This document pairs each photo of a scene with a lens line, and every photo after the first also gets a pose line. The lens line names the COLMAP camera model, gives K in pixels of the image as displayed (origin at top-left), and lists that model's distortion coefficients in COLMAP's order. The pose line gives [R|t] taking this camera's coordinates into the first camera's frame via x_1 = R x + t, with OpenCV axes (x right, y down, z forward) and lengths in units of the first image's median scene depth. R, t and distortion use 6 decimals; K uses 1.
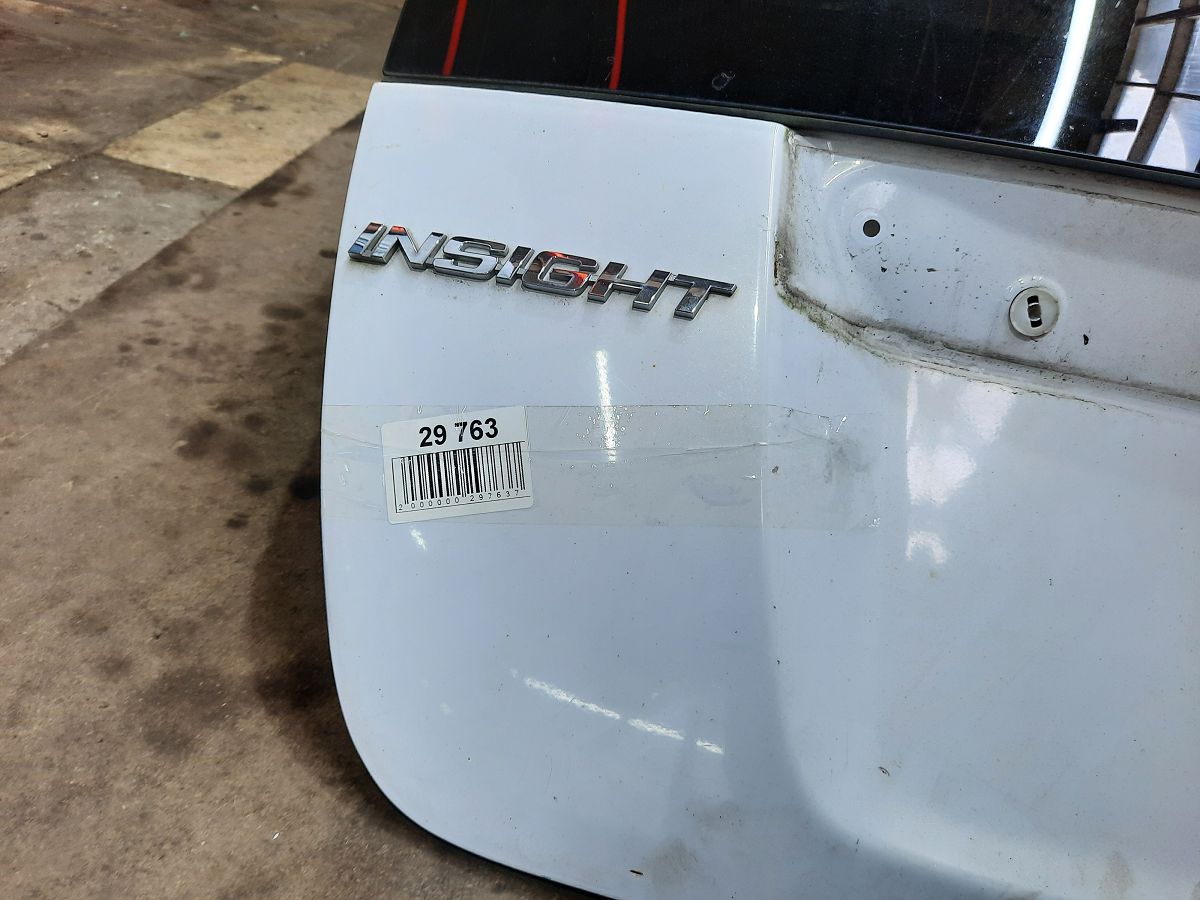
lens RADIAL K [[889.8, 0, 599.0], [0, 889.8, 437.2], [0, 0, 1]] dist [0.002087, -0.003176]
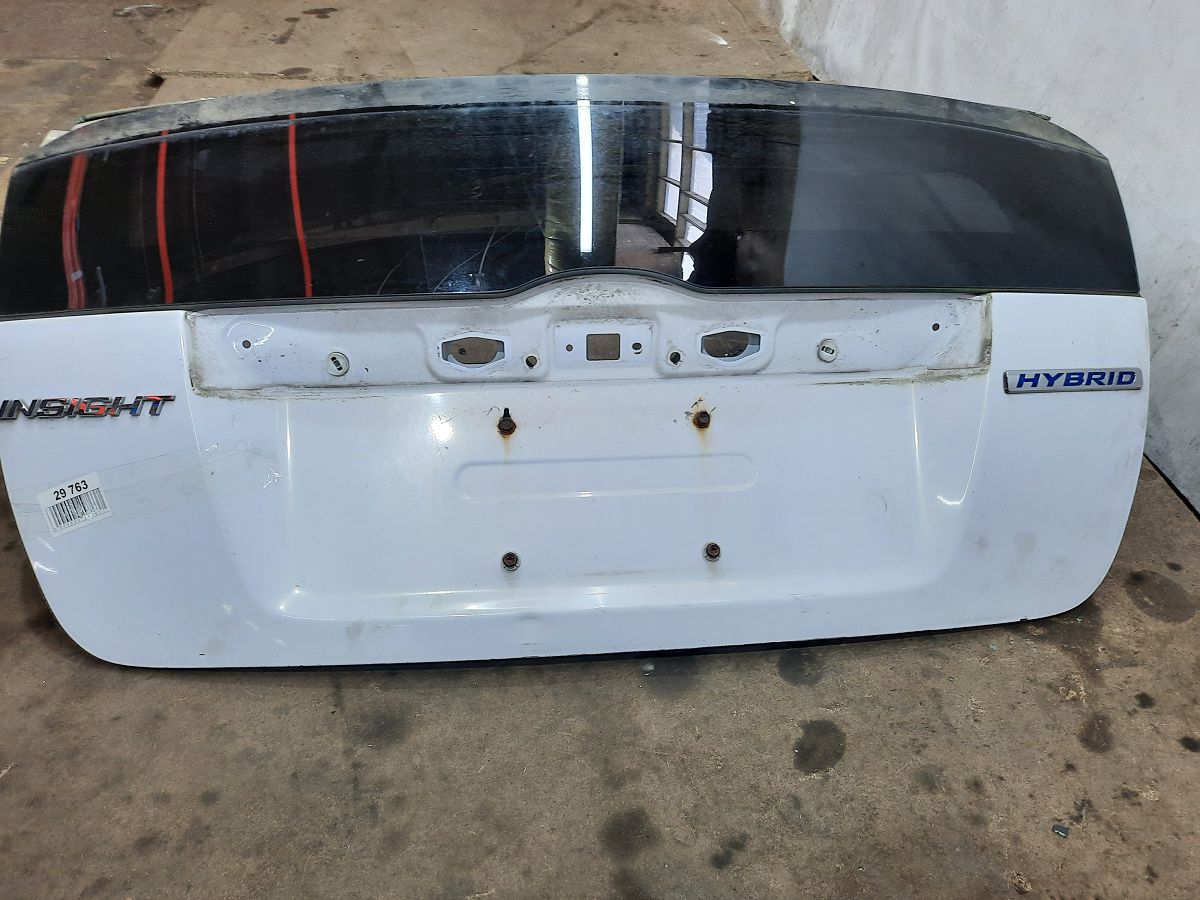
lens RADIAL K [[873.7, 0, 600.0], [0, 873.7, 450.0], [0, 0, 1]] dist [0.005277, 0.002061]
pose [[0.967957, -0.244401, 0.057681, 0.972901], [0.233173, 0.960030, 0.154830, -0.126273], [-0.093216, -0.136419, 0.986256, -1.187808]]
